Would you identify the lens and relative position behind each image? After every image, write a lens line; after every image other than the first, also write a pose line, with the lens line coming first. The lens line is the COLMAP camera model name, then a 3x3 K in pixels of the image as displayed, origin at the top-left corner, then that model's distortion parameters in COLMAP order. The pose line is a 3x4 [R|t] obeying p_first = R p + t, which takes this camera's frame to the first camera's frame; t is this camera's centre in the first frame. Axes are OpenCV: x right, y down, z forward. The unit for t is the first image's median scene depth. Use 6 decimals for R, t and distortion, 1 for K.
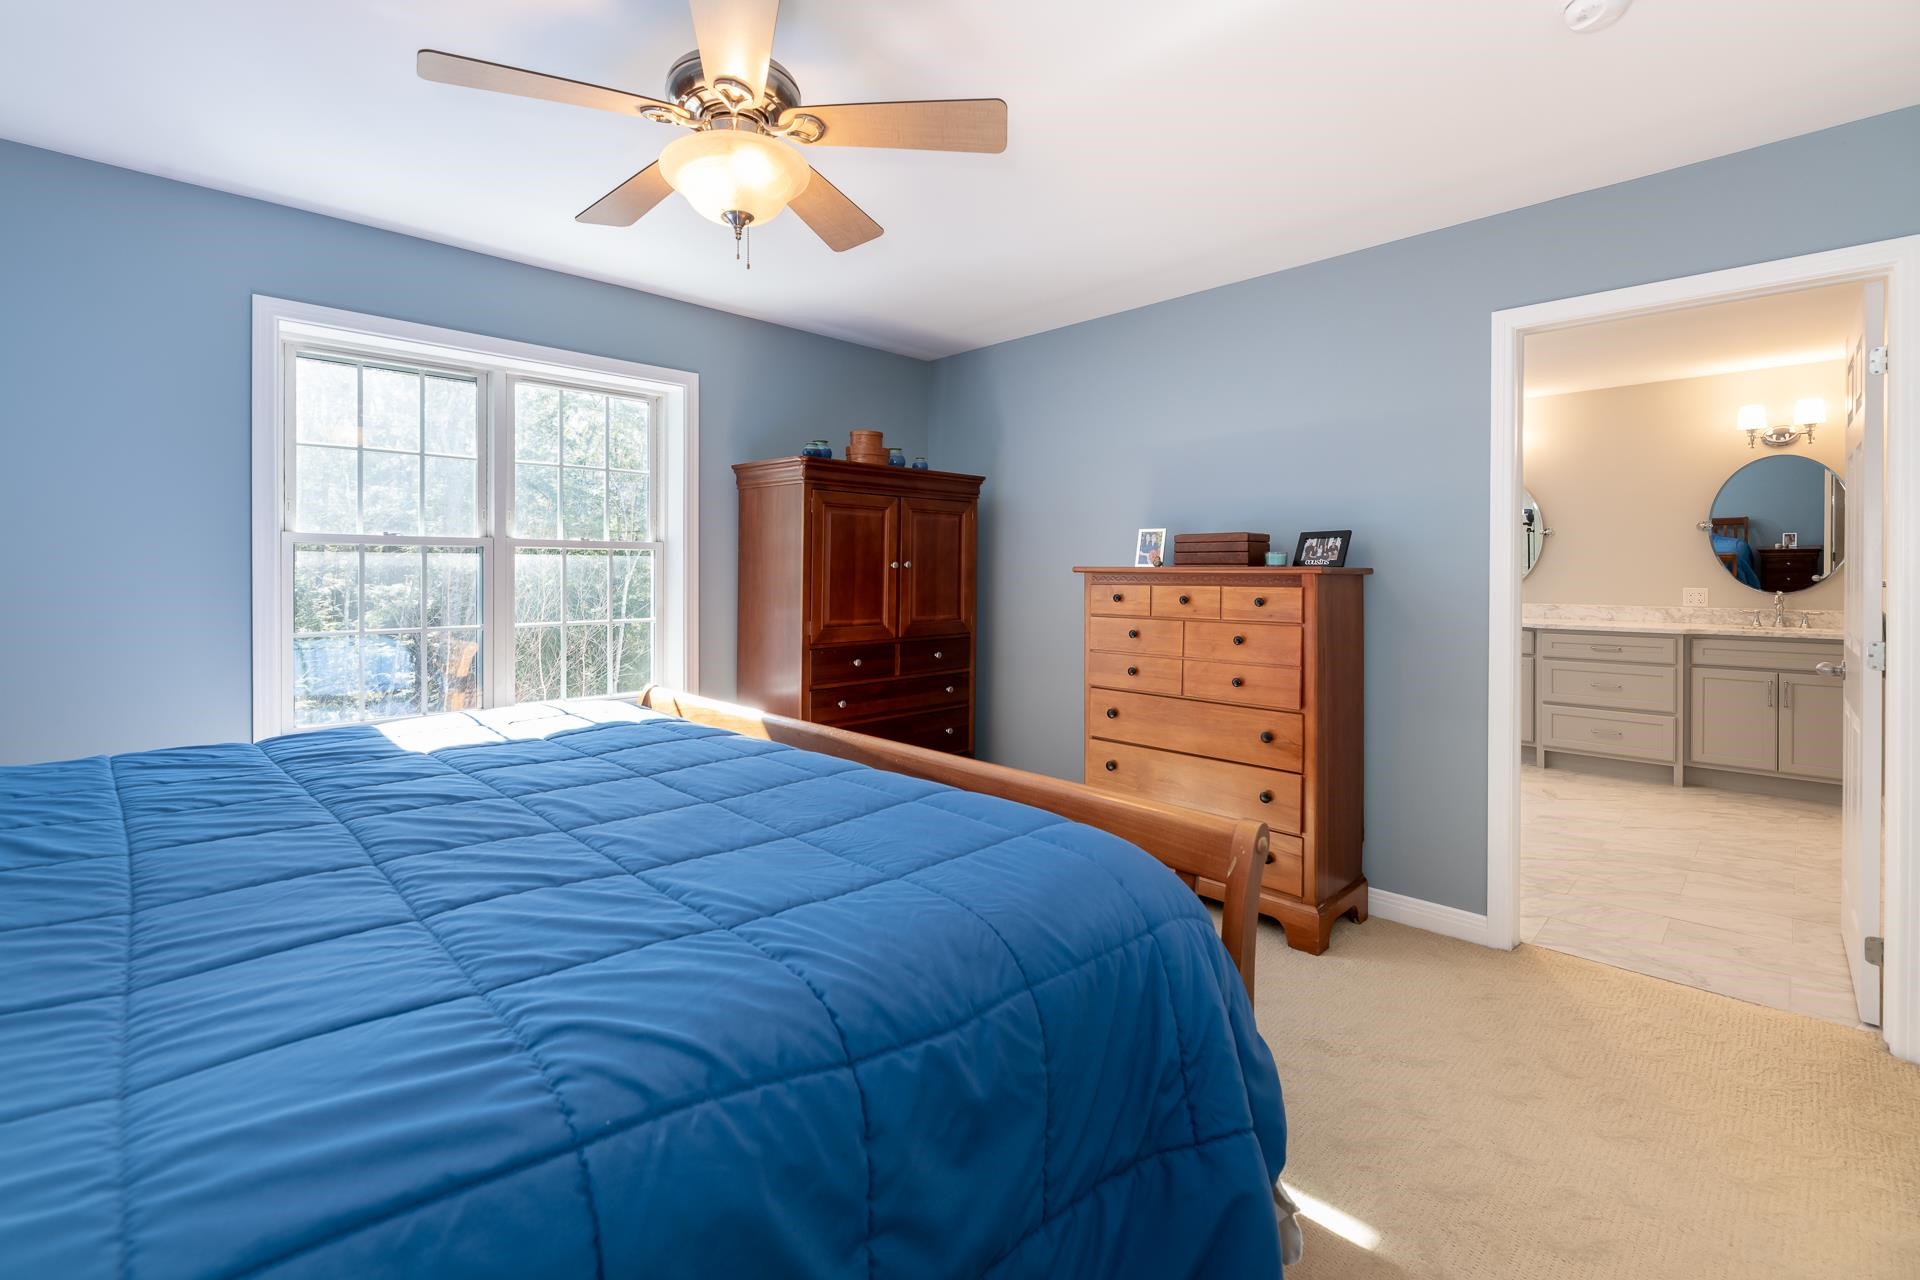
lens RADIAL K [[852.3, 0, 942.0], [0, 852.3, 571.7], [0, 0, 1]] dist [-0.000098, -0.000249]
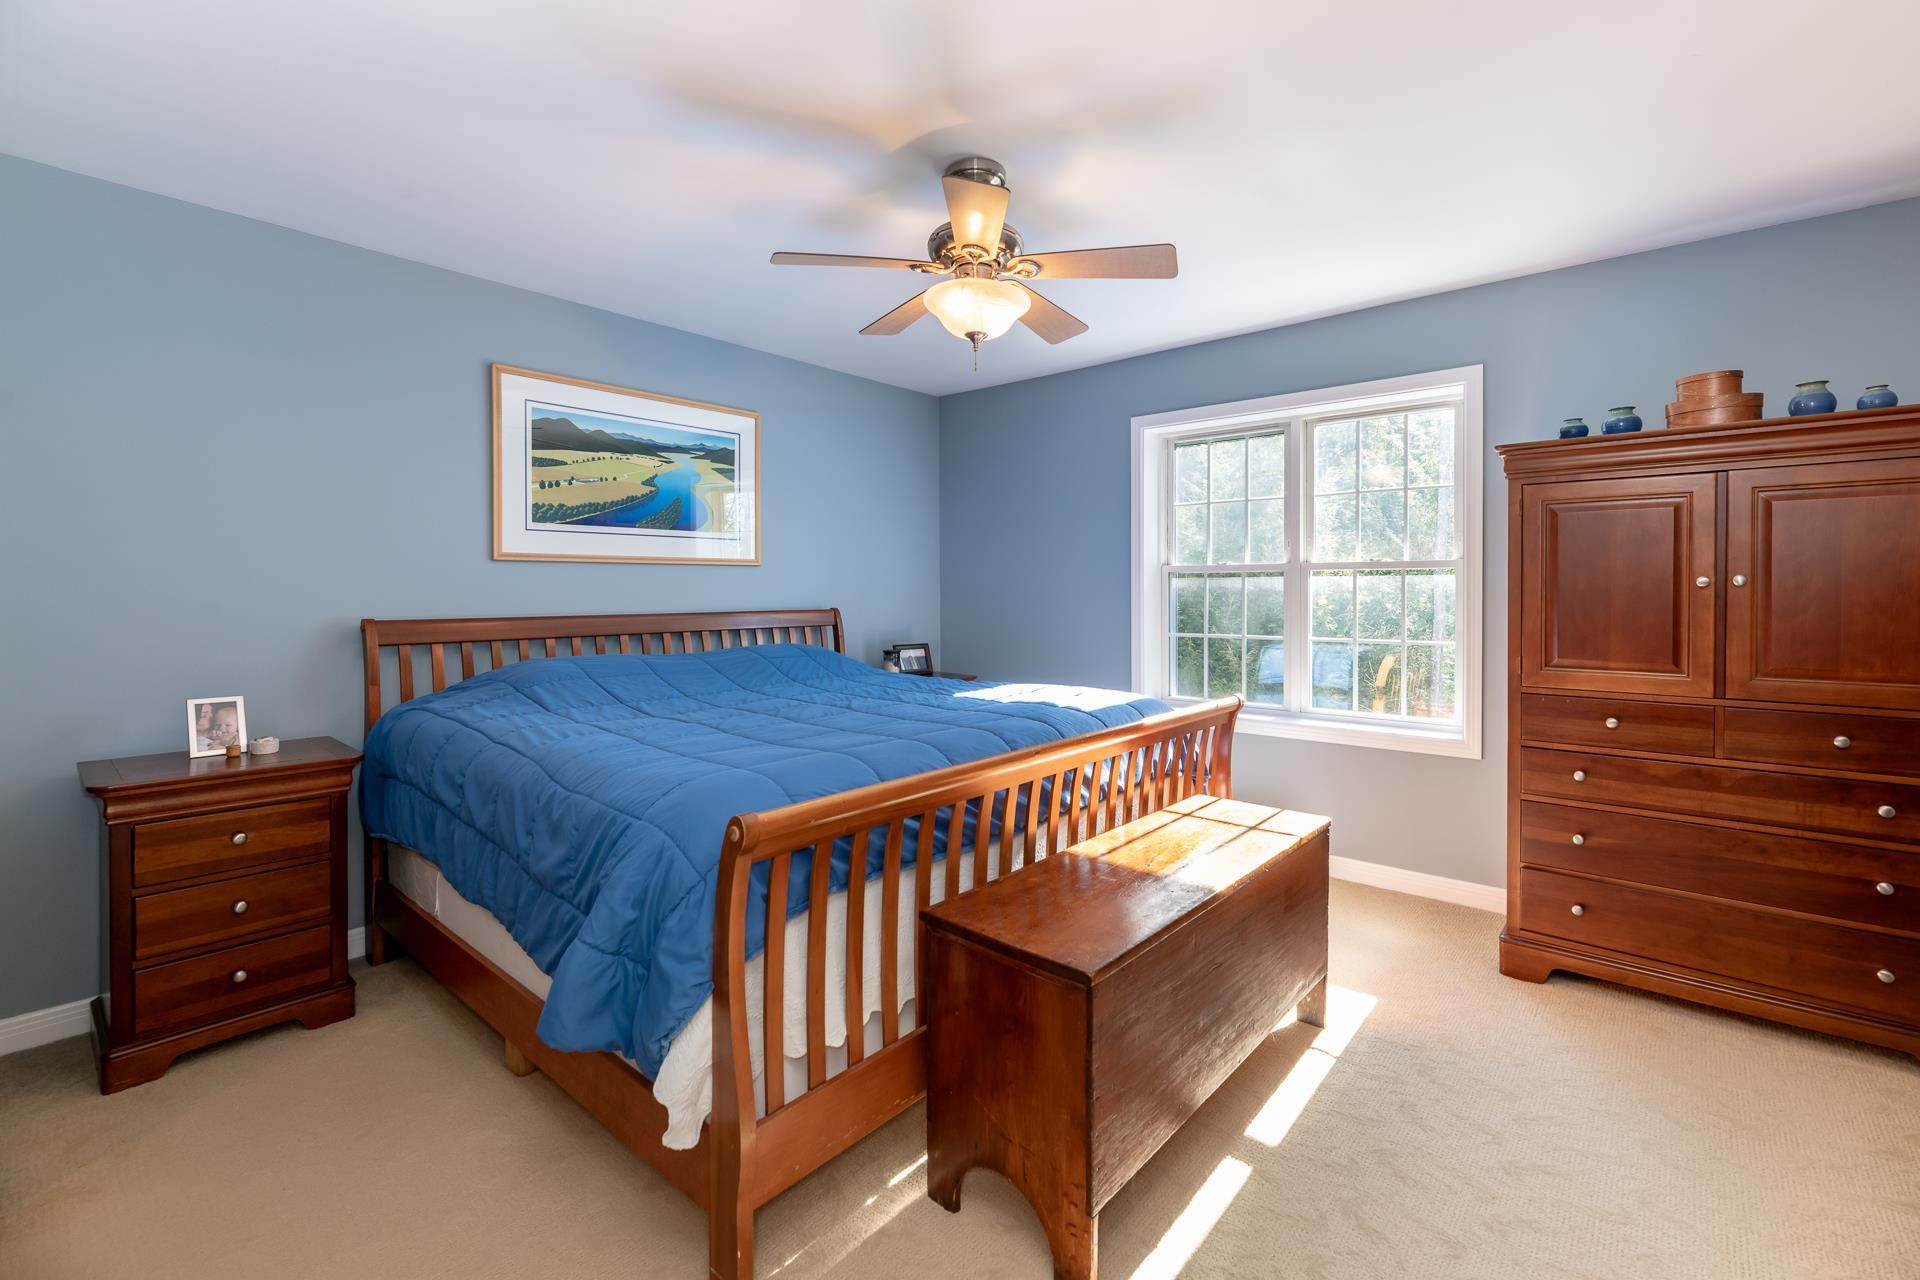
lens RADIAL K [[852.3, 0, 942.0], [0, 852.3, 571.7], [0, 0, 1]] dist [-0.000098, -0.000249]
pose [[0.058871, -0.027014, -0.997900, 0.606303], [-0.006184, 0.999605, -0.027425, 0.007451], [0.998246, 0.007785, 0.058680, 0.442006]]
